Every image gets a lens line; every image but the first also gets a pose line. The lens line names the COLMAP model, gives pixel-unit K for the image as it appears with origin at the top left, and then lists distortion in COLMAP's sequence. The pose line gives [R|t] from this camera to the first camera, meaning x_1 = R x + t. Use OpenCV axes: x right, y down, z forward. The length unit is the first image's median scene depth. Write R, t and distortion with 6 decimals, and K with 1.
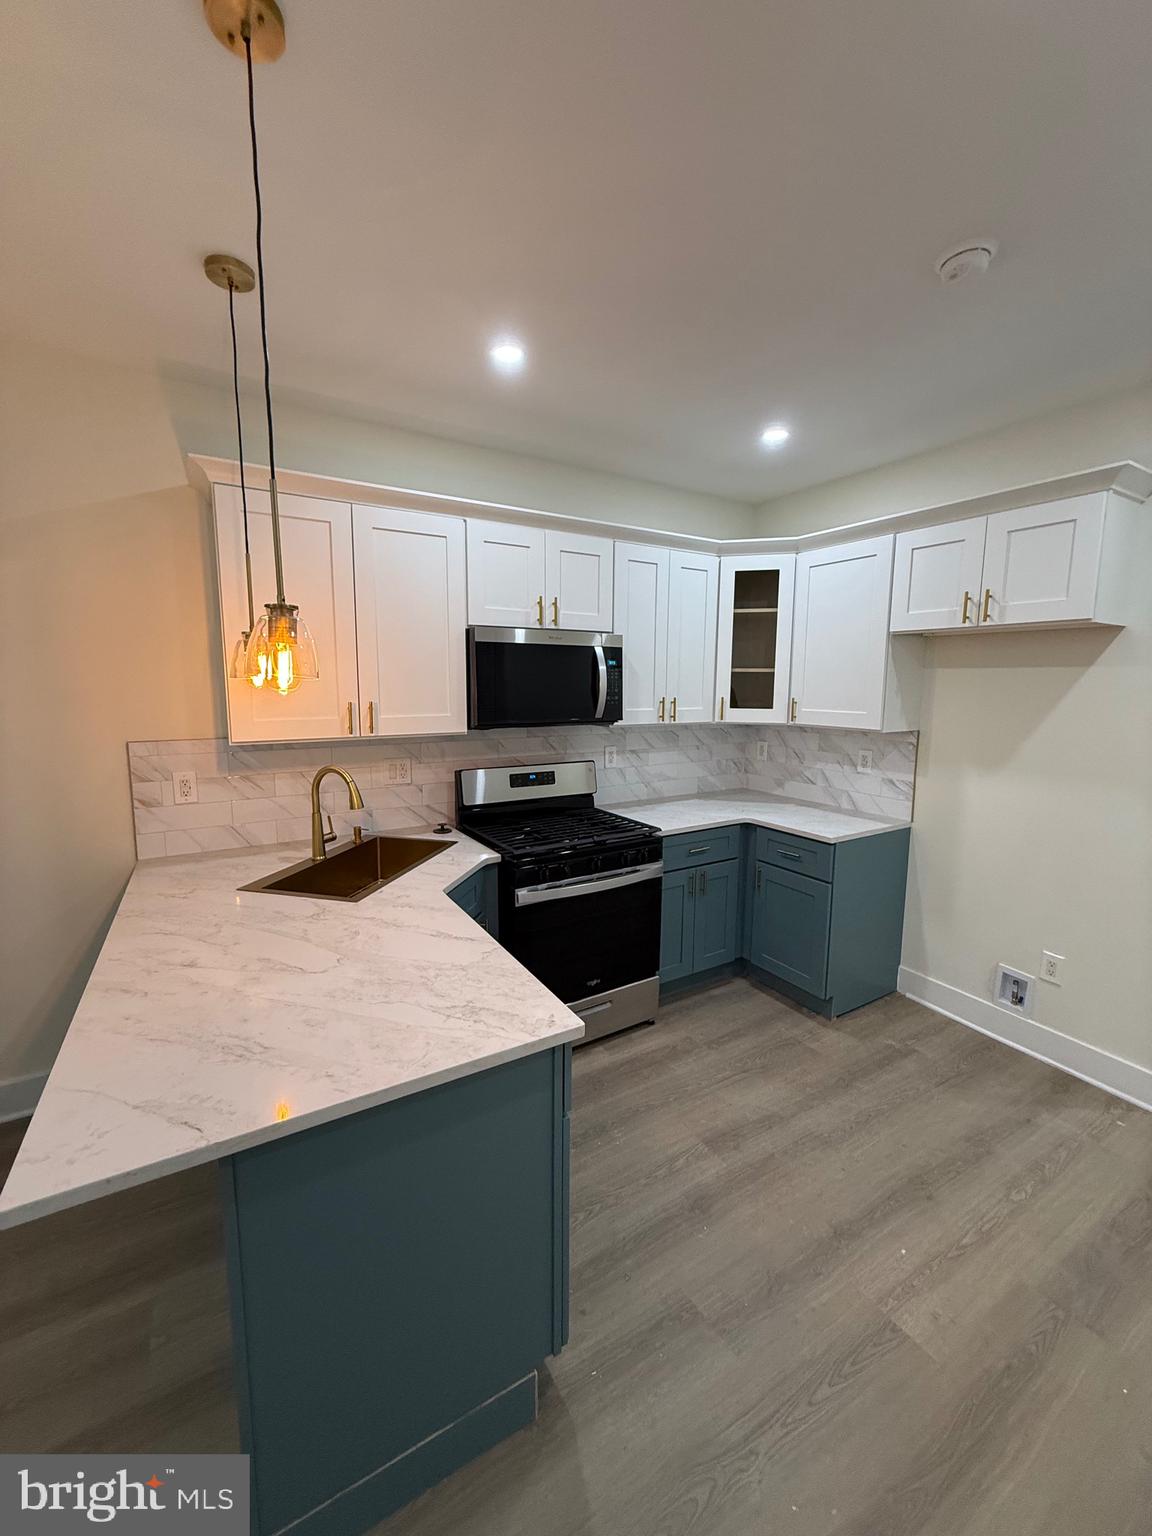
lens RADIAL K [[612.4, 0, 574.4], [0, 612.4, 758.0], [0, 0, 1]] dist [-0.000912, -0.000085]
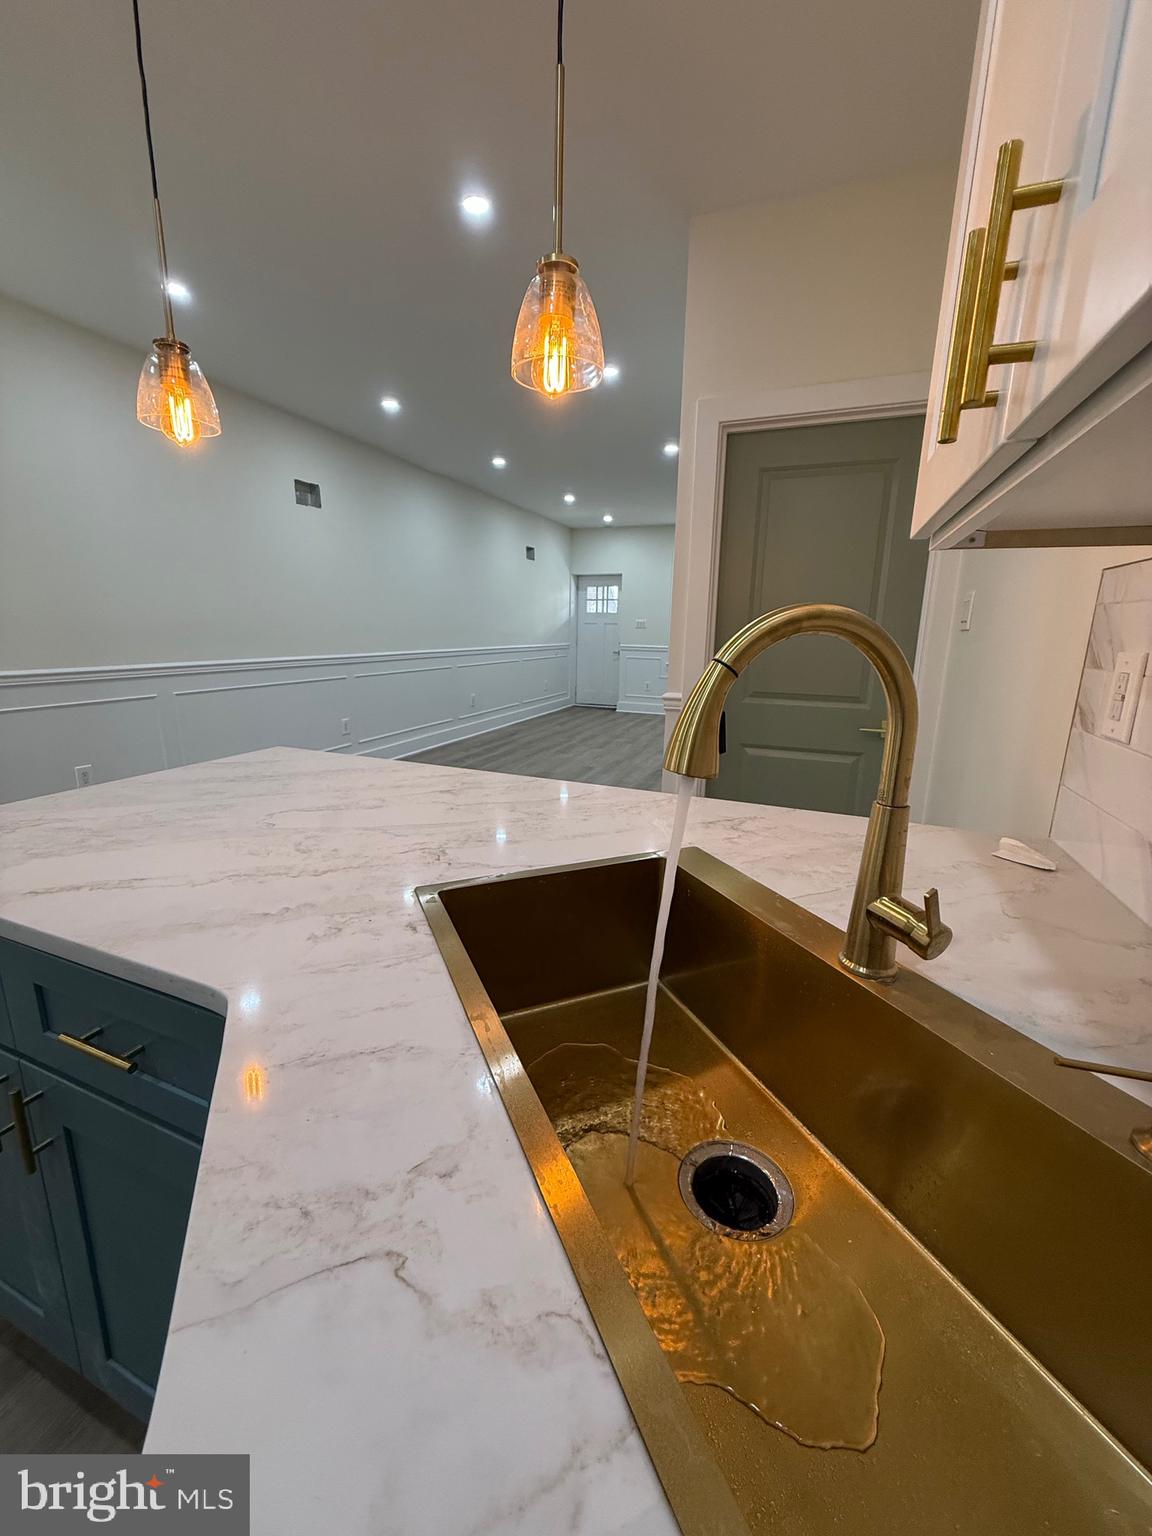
lens RADIAL K [[612.4, 0, 579.8], [0, 612.4, 764.6], [0, 0, 1]] dist [-0.000912, -0.000085]
pose [[-0.792860, 0.114224, -0.598604, -0.141262], [-0.098037, 0.945575, 0.310285, 0.005070], [0.601467, 0.304698, -0.738510, 0.965557]]
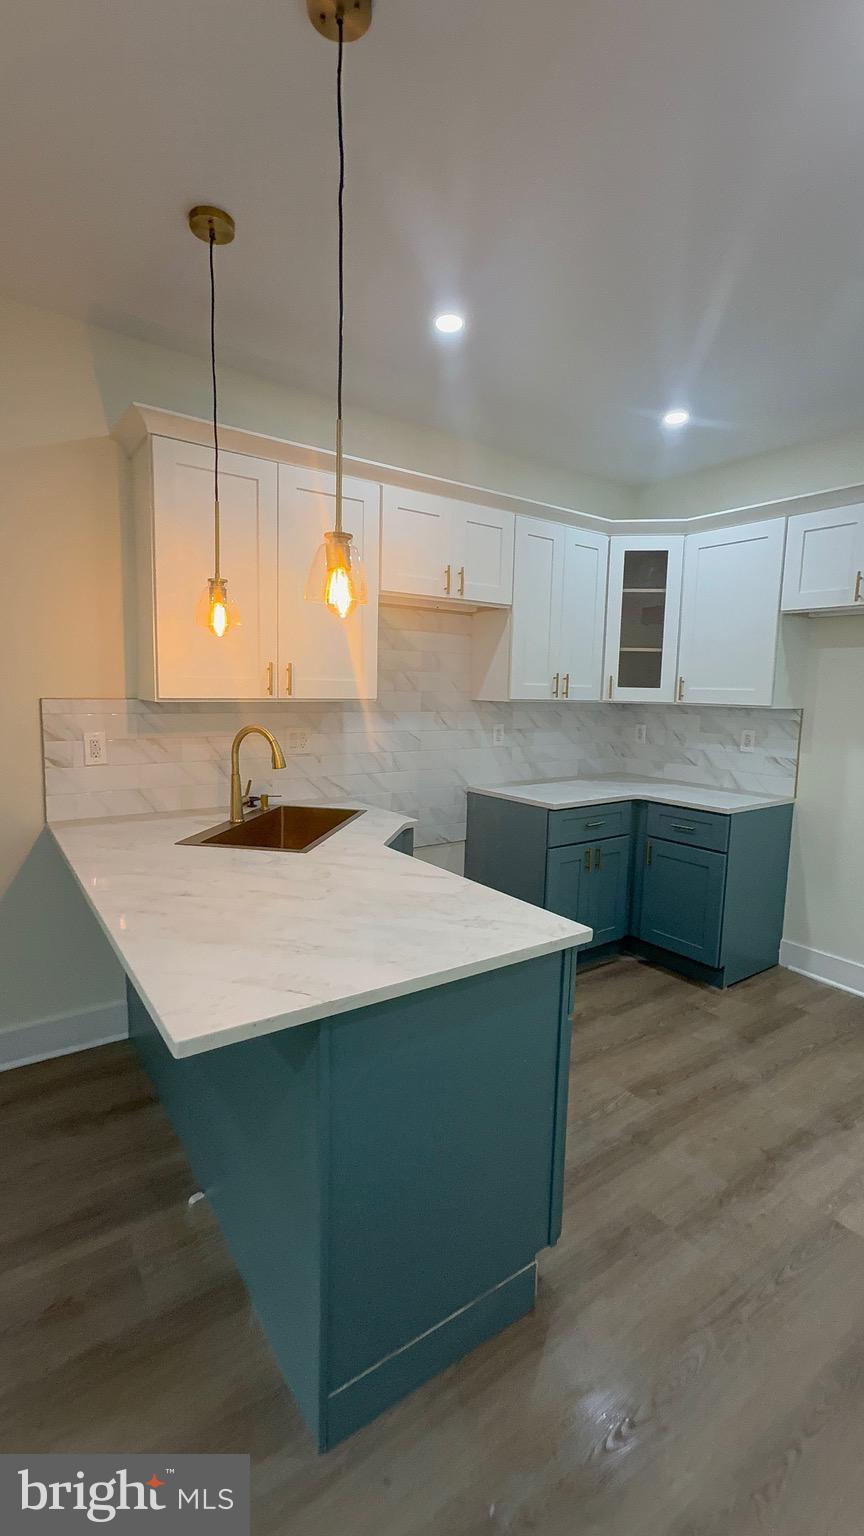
lens RADIAL K [[664.1, 0, 431.1], [0, 664.1, 760.4], [0, 0, 1]] dist [-0.003218, 0.003052]
pose [[0.996893, 0.007831, 0.078371, -0.169028], [-0.006830, 0.999892, -0.013036, 0.069156], [-0.078465, 0.012460, 0.996839, -0.076221]]
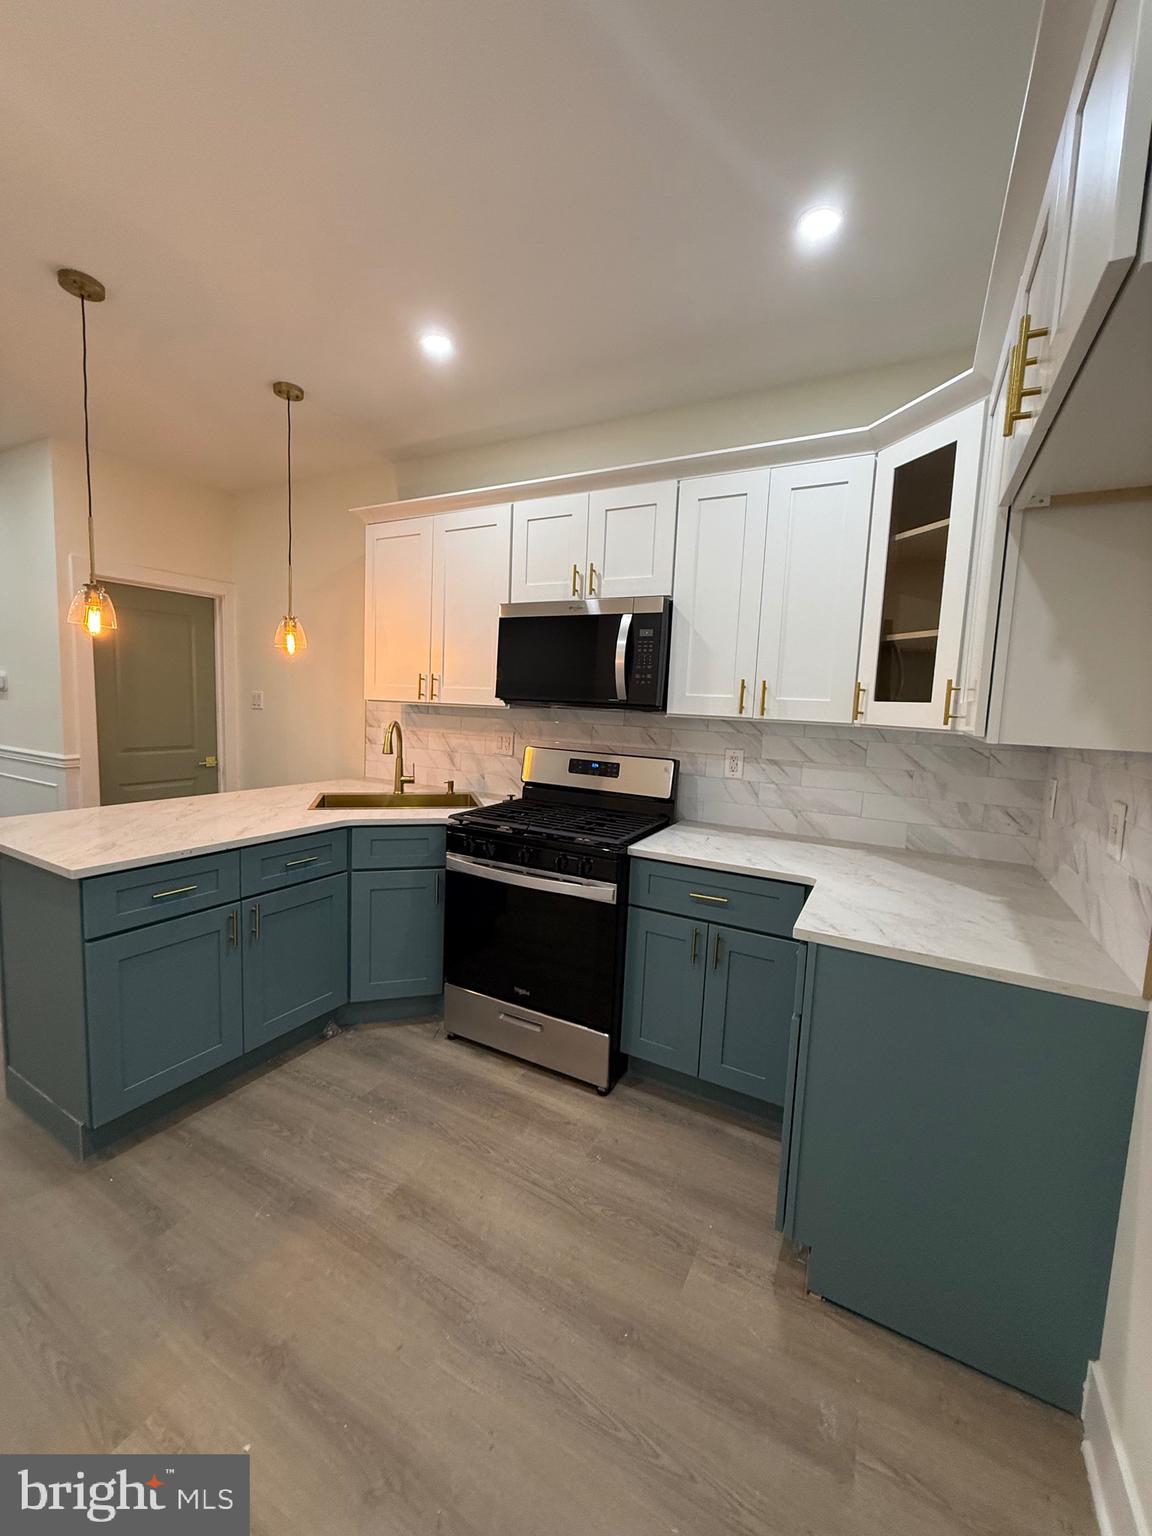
lens RADIAL K [[612.4, 0, 573.6], [0, 612.4, 757.7], [0, 0, 1]] dist [-0.000912, -0.000085]
pose [[0.502272, 0.097273, -0.859221, 0.777472], [-0.145099, 0.989045, 0.027150, -0.001129], [0.852449, 0.111035, 0.510884, 0.564361]]
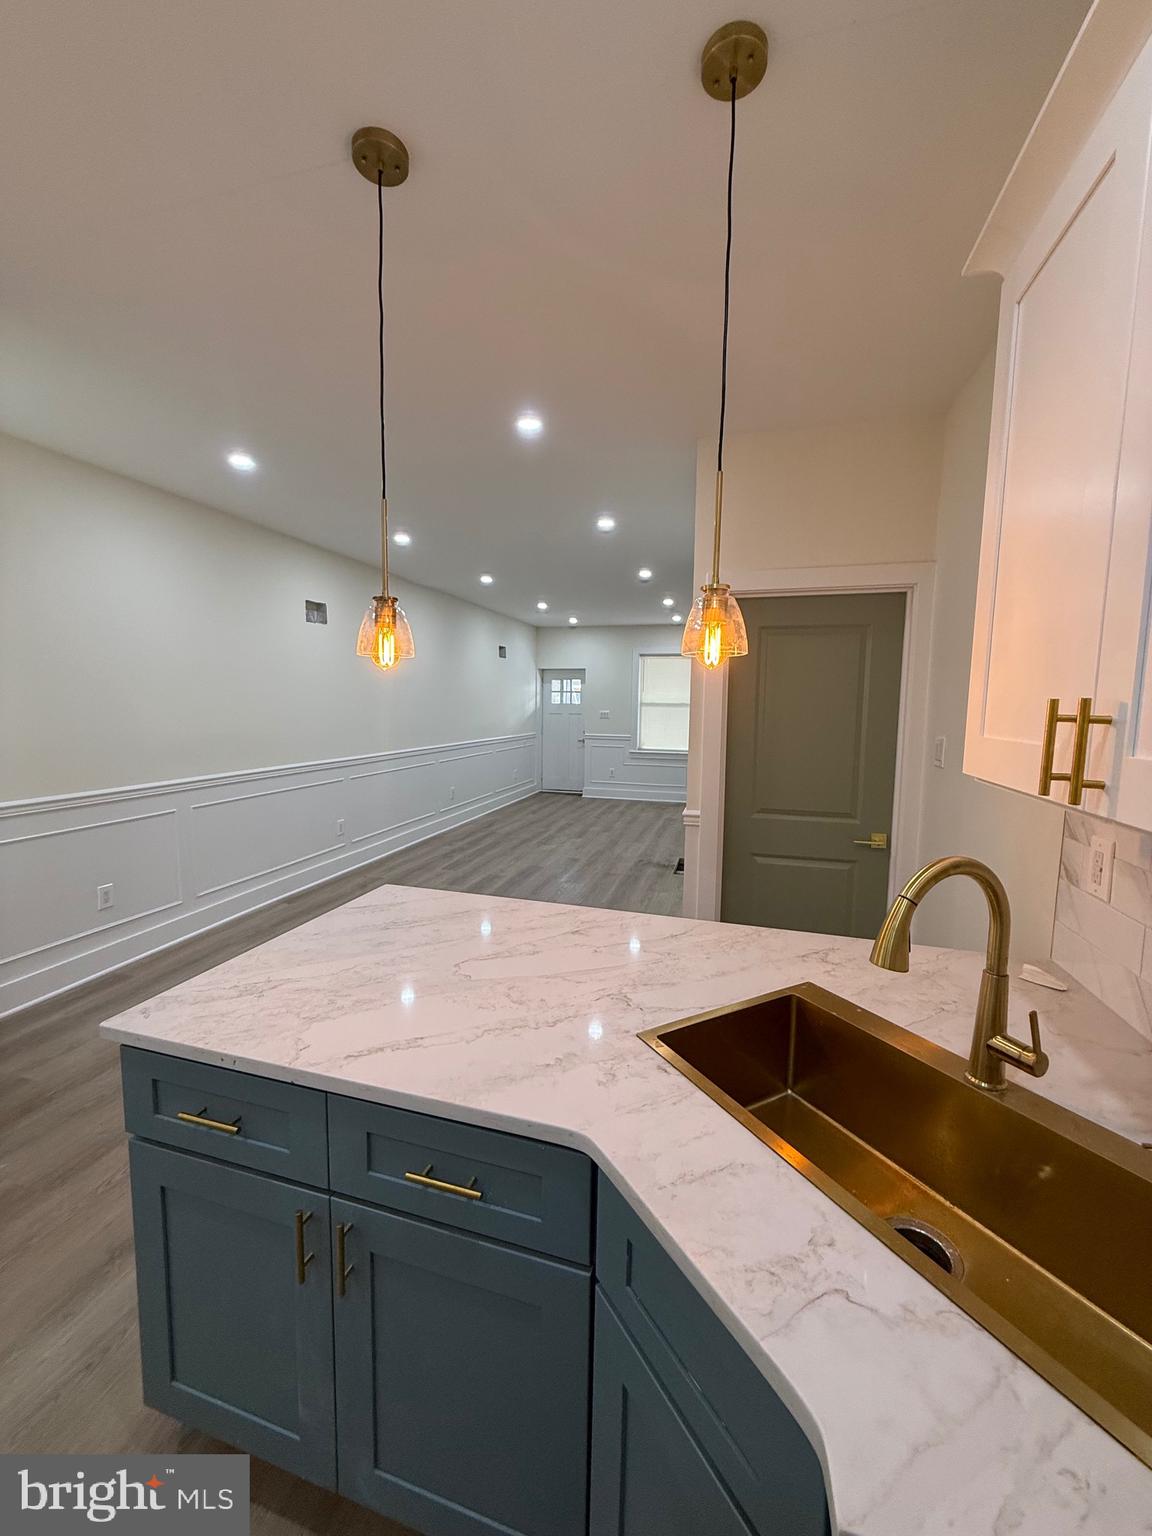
lens RADIAL K [[612.4, 0, 579.0], [0, 612.4, 763.2], [0, 0, 1]] dist [-0.000912, -0.000085]
pose [[-0.729386, 0.051700, -0.682146, 0.044472], [-0.103691, 0.977264, 0.184939, -0.081163], [0.676199, 0.205624, -0.707442, 0.934120]]
